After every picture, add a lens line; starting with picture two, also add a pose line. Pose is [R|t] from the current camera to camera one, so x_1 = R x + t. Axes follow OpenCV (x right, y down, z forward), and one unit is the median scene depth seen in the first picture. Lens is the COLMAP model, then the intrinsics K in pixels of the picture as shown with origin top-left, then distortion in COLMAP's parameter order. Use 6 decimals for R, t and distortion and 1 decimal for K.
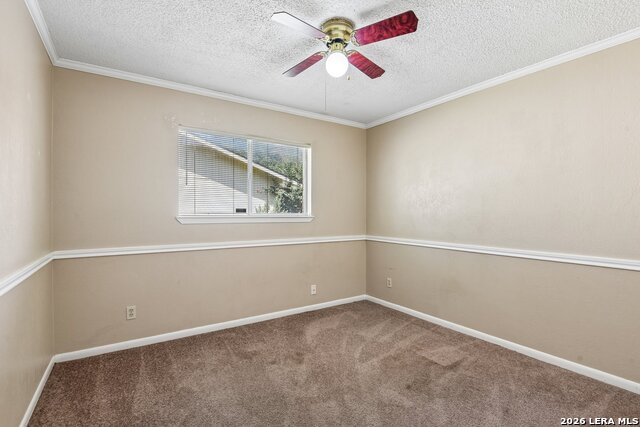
lens RADIAL K [[300.7, 0, 319.5], [0, 300.7, 214.9], [0, 0, 1]] dist [-0.006187, 0.000807]
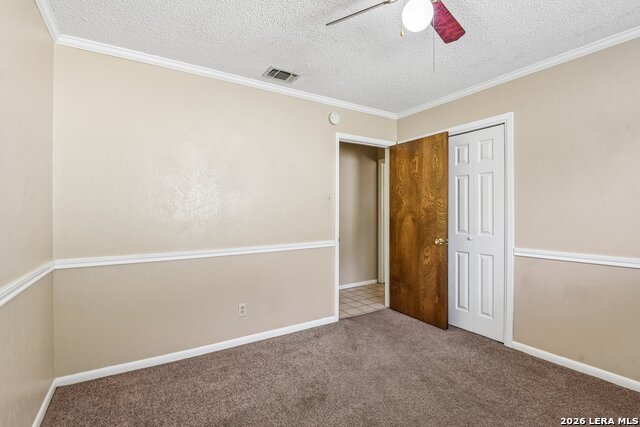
lens RADIAL K [[300.7, 0, 321.0], [0, 300.7, 211.8], [0, 0, 1]] dist [-0.006187, 0.000807]
pose [[0.999738, -0.004366, -0.022478, -0.095817], [0.004155, 0.999947, -0.009431, -0.002407], [0.022518, 0.009335, 0.999703, 0.144886]]
